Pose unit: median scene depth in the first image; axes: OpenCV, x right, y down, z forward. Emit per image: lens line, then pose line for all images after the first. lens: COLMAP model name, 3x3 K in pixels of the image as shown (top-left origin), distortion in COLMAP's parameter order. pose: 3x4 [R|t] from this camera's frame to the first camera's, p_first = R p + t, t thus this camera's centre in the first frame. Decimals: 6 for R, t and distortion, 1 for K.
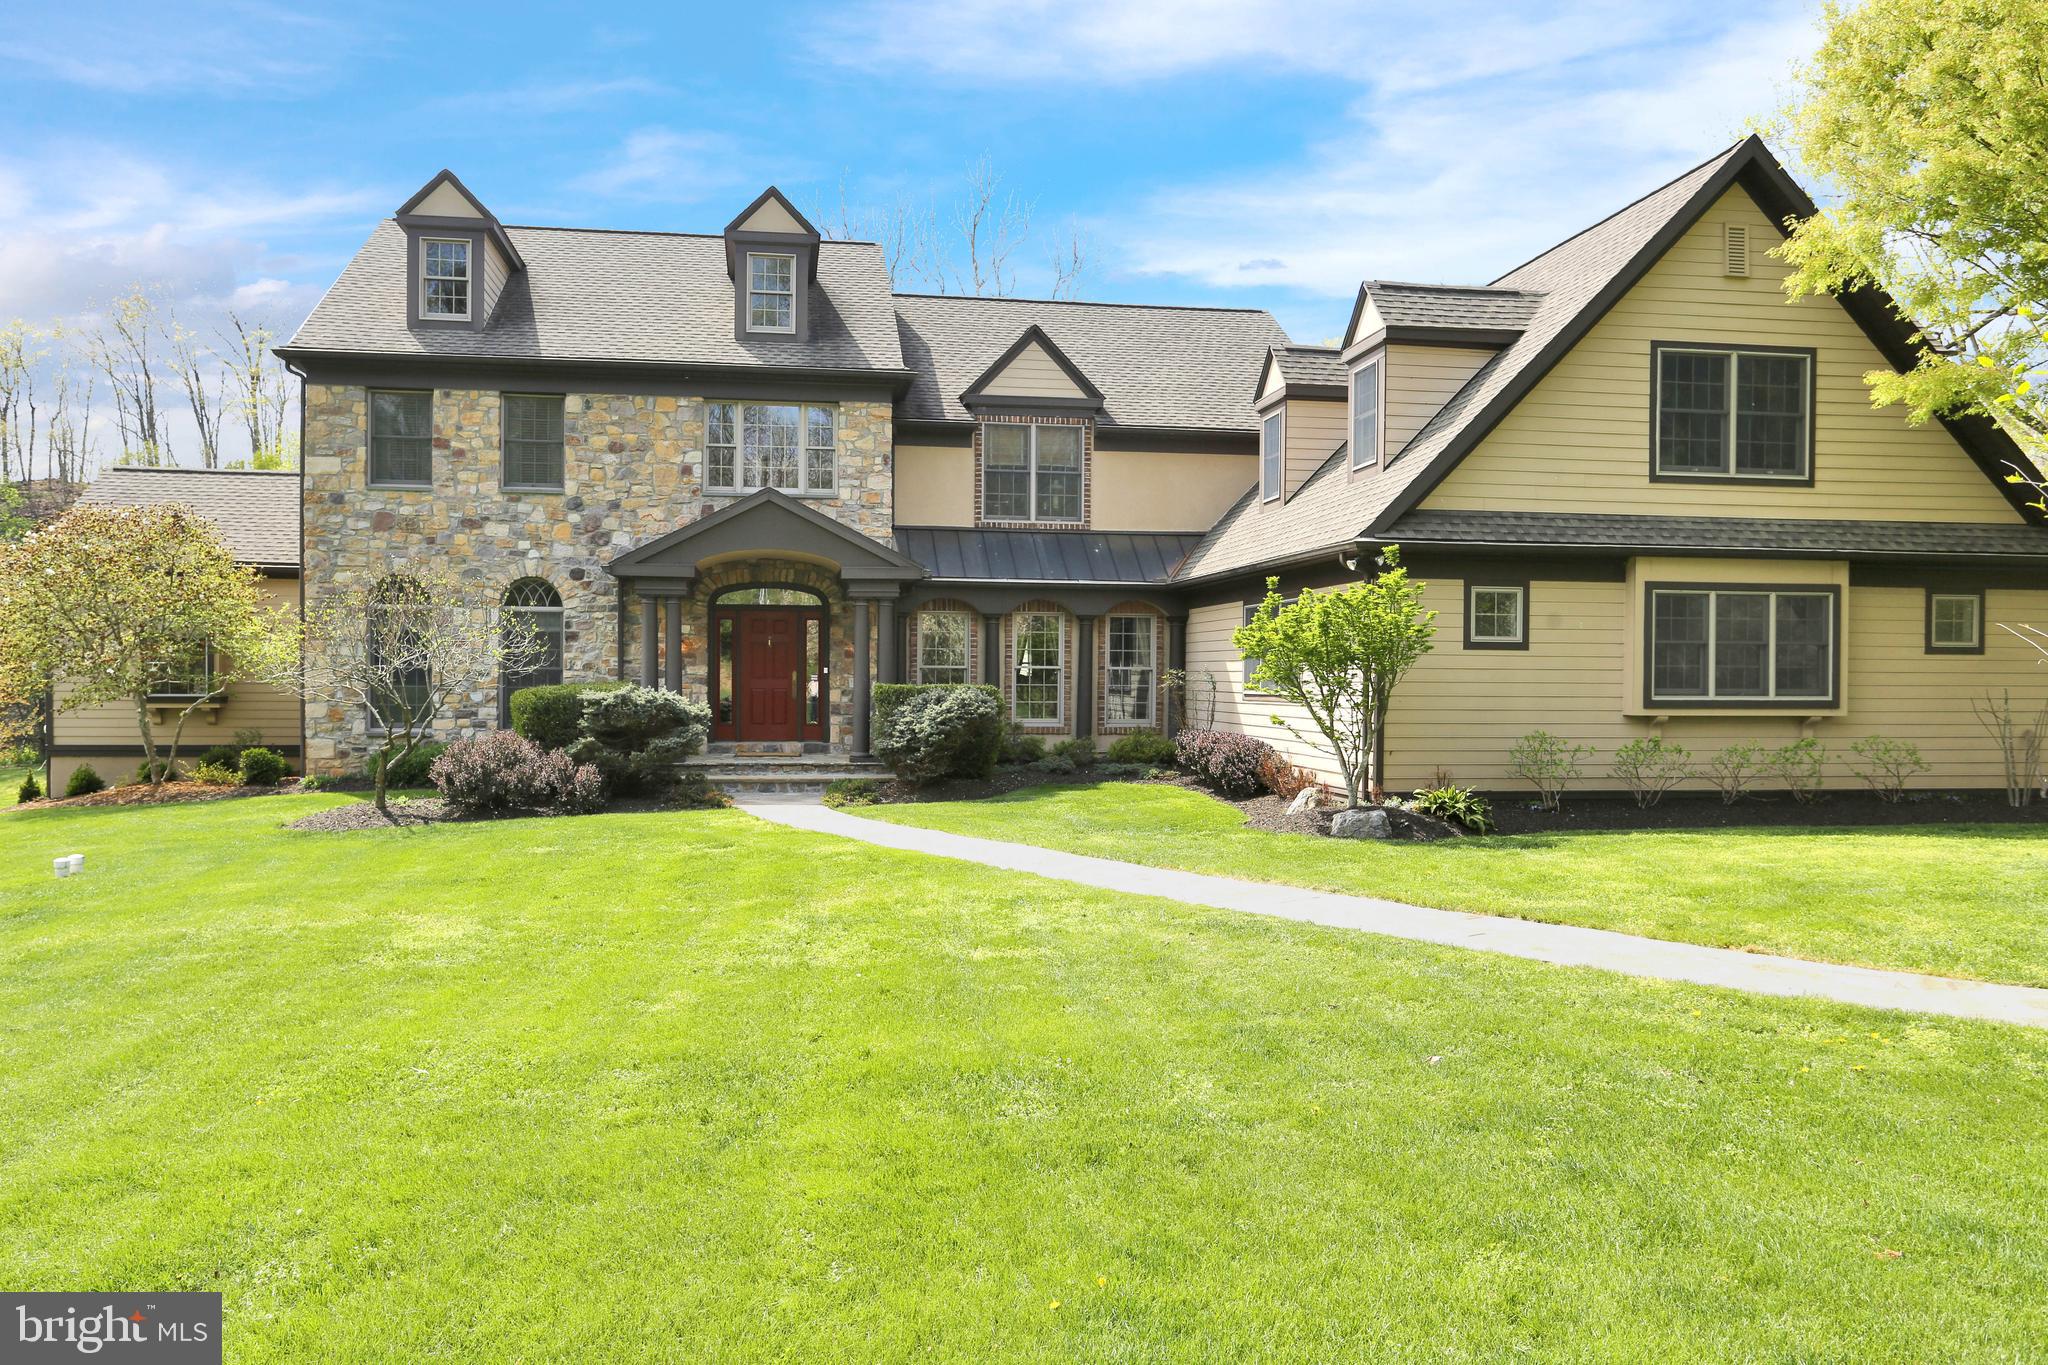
lens RADIAL K [[1539.4, 0, 1024.5], [0, 1539.4, 682.5], [0, 0, 1]] dist [-0.043409, -0.000459]
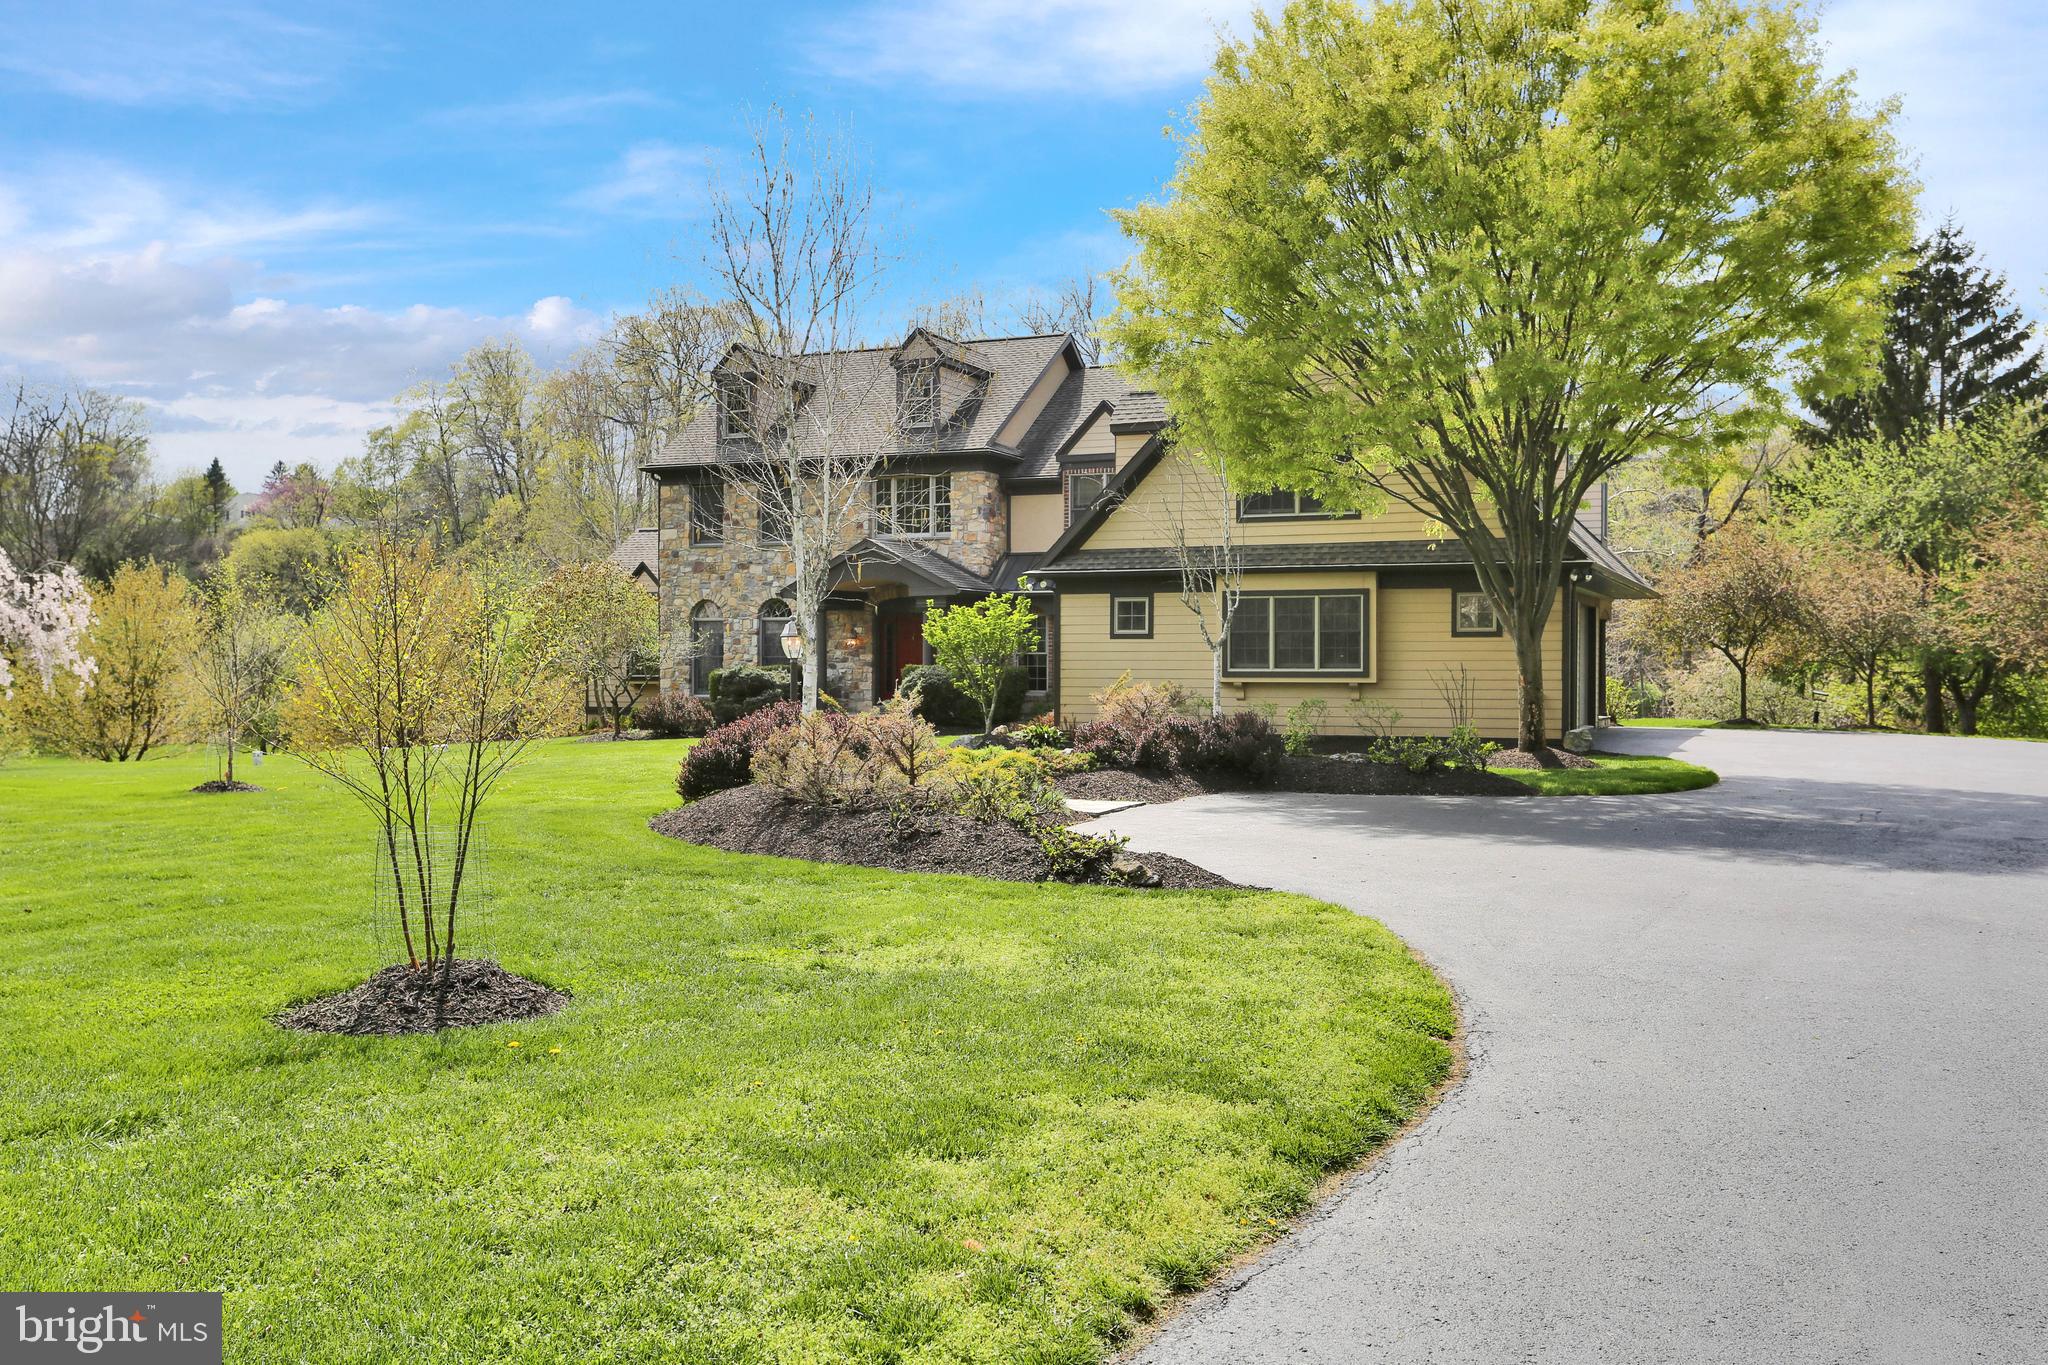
lens RADIAL K [[1909.2, 0, 1022.4], [0, 1909.2, 686.3], [0, 0, 1]] dist [-0.156746, 0.000000]
pose [[0.836294, 0.000087, -0.548282, 0.985610], [0.003343, 0.999981, 0.005257, 0.012126], [0.548272, -0.006229, 0.836277, -0.507796]]
